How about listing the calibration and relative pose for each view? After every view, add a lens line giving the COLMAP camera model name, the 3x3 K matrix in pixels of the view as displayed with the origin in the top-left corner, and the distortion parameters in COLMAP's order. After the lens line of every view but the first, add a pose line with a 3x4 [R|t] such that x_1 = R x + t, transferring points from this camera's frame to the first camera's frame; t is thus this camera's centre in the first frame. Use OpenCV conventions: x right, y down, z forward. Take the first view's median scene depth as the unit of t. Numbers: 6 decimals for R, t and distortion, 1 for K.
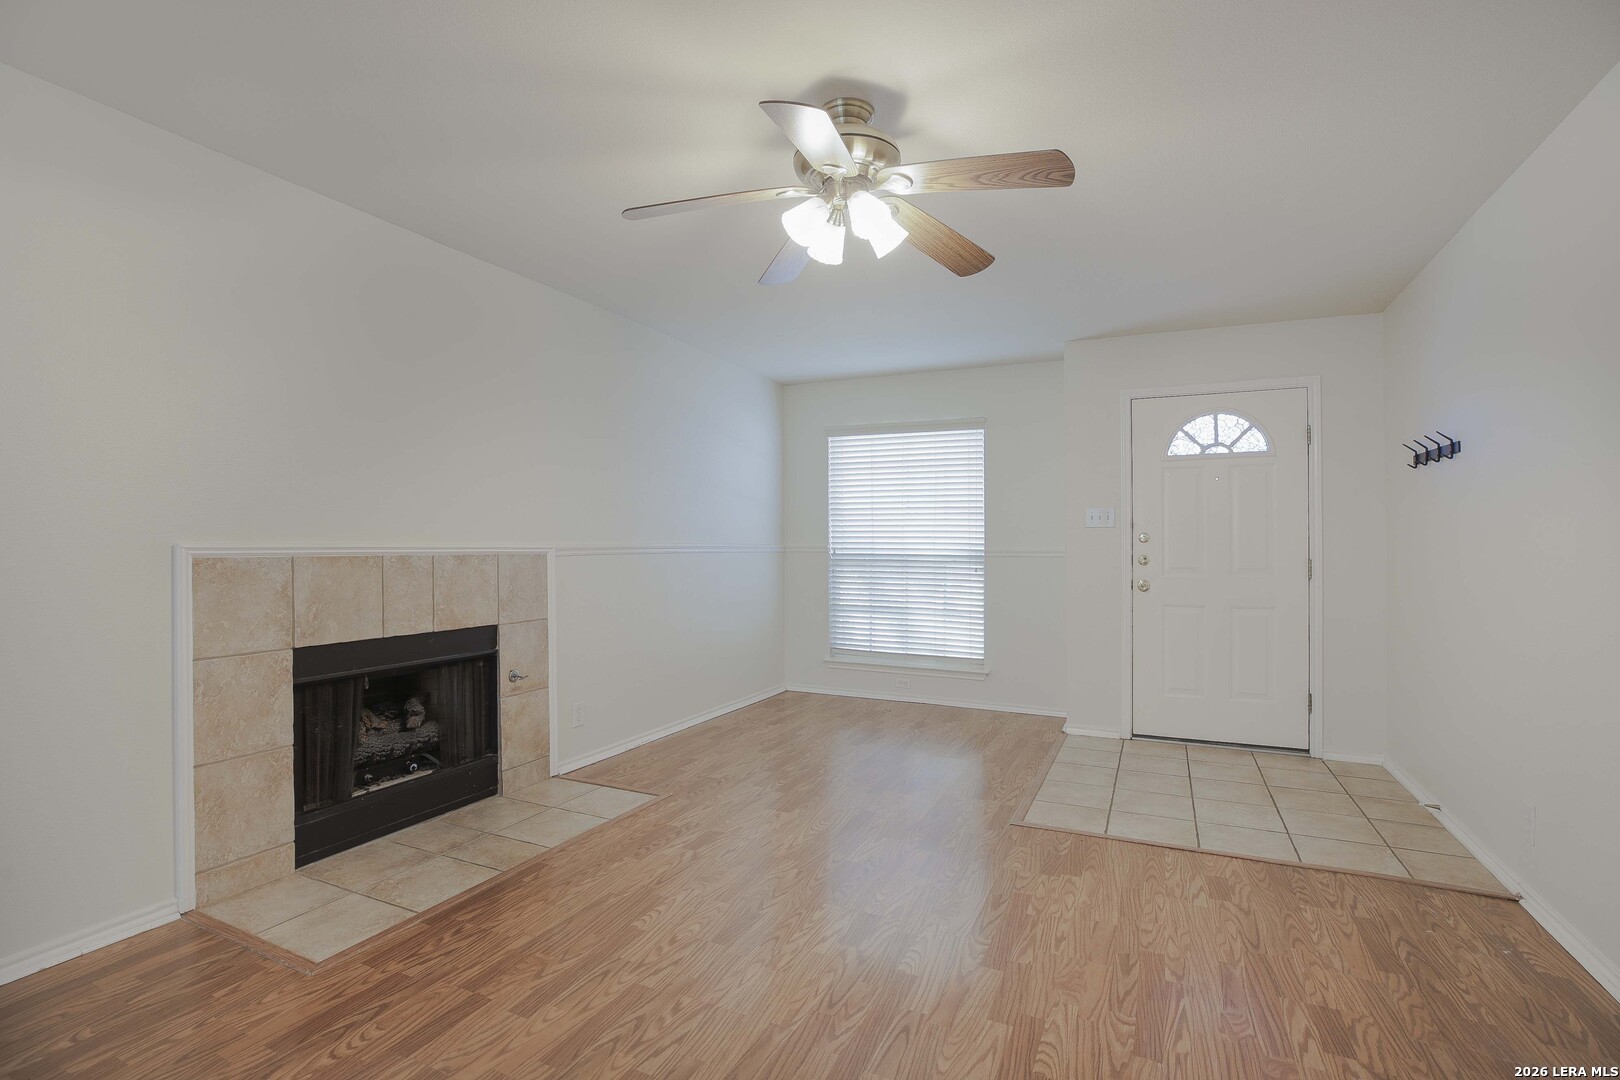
lens RADIAL K [[768.6, 0, 805.8], [0, 768.6, 532.0], [0, 0, 1]] dist [-0.029010, 0.001857]
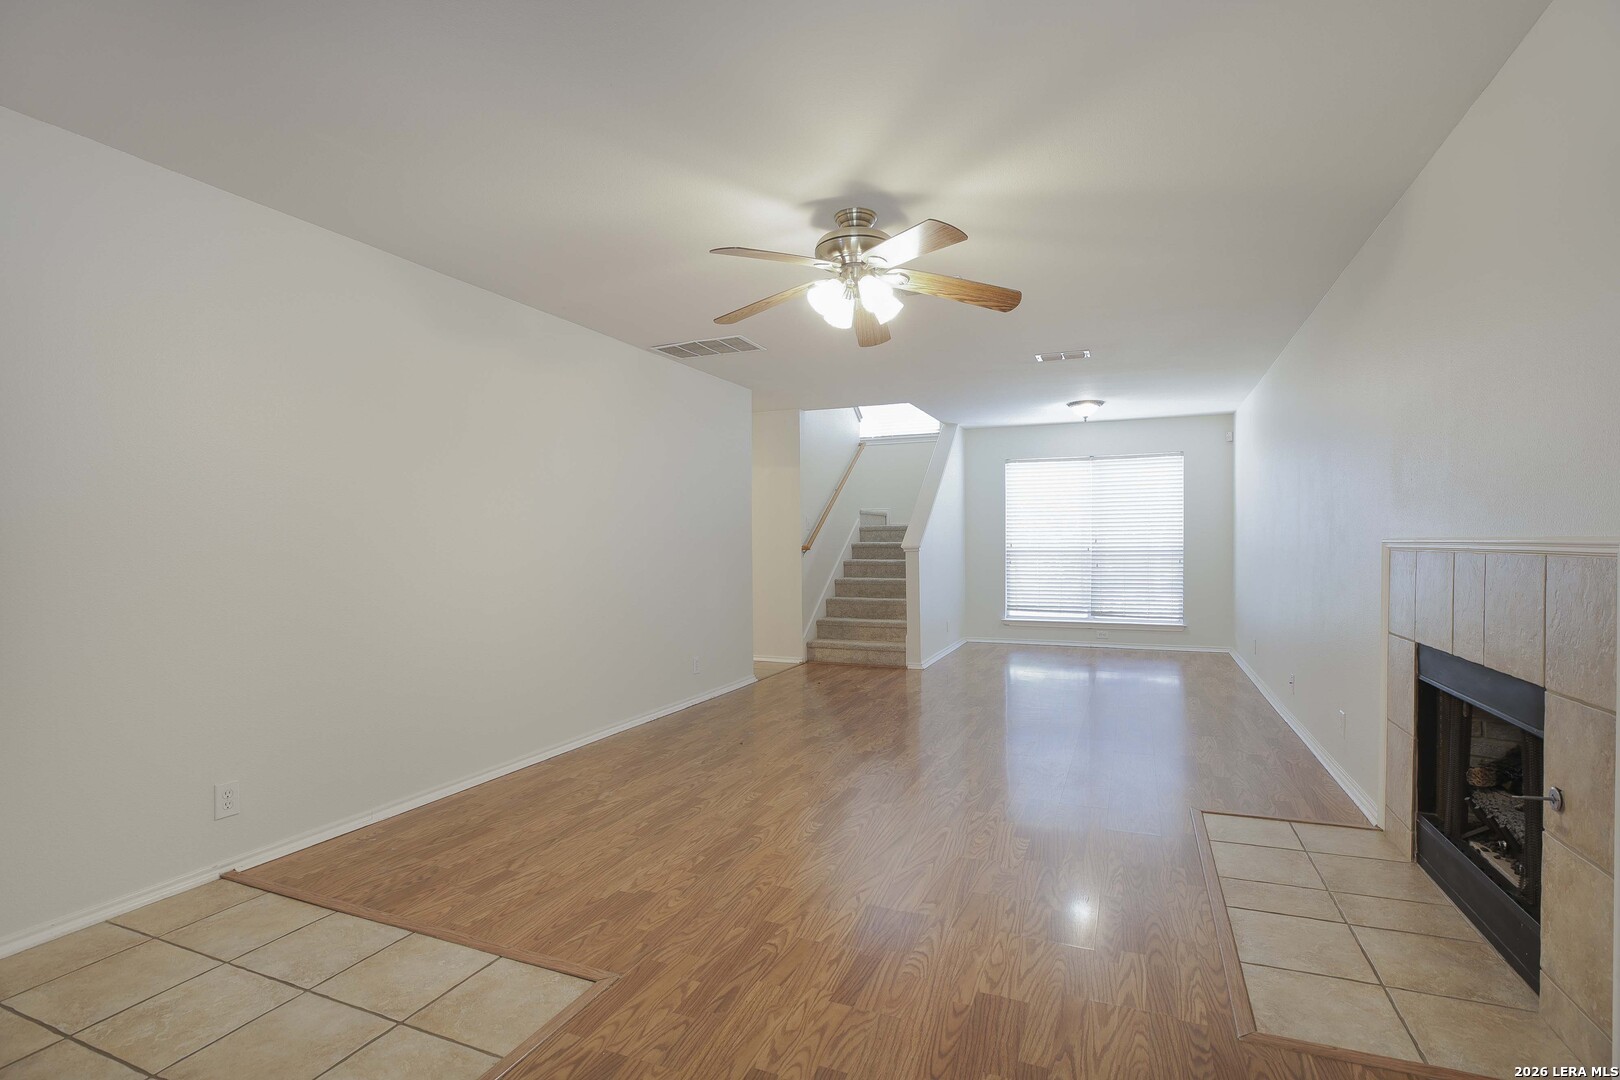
lens RADIAL K [[768.6, 0, 805.8], [0, 768.6, 532.0], [0, 0, 1]] dist [-0.029010, 0.001857]
pose [[-0.999392, 0.002549, -0.034768, 0.169997], [0.003508, 0.999615, -0.027533, 0.037652], [0.034684, -0.027638, -0.999016, 2.090871]]
